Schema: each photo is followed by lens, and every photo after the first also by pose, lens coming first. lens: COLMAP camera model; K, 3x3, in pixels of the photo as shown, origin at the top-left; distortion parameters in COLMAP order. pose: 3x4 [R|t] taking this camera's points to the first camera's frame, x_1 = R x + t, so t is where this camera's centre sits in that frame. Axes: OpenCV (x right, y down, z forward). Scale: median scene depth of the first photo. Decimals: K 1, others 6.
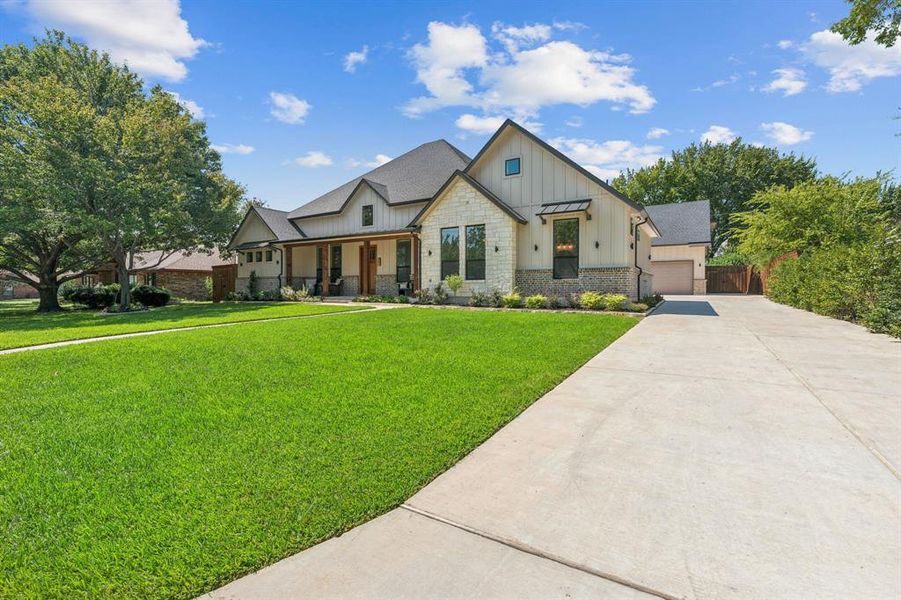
lens RADIAL K [[403.0, 0, 449.8], [0, 403.0, 288.2], [0, 0, 1]] dist [-0.008887, 0.000461]
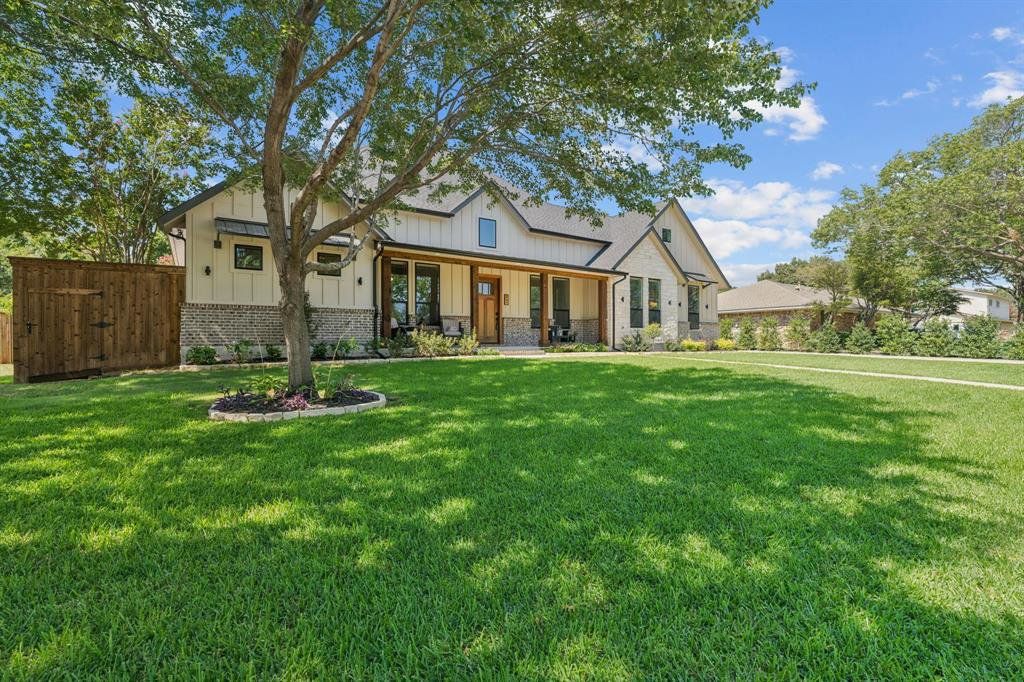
lens RADIAL K [[458.0, 0, 511.2], [0, 458.0, 327.6], [0, 0, 1]] dist [-0.008887, 0.000461]
pose [[0.343709, 0.005386, 0.939061, -0.997196], [-0.005734, 0.999977, -0.003636, -0.011000], [-0.939059, -0.004135, 0.343732, 0.727290]]
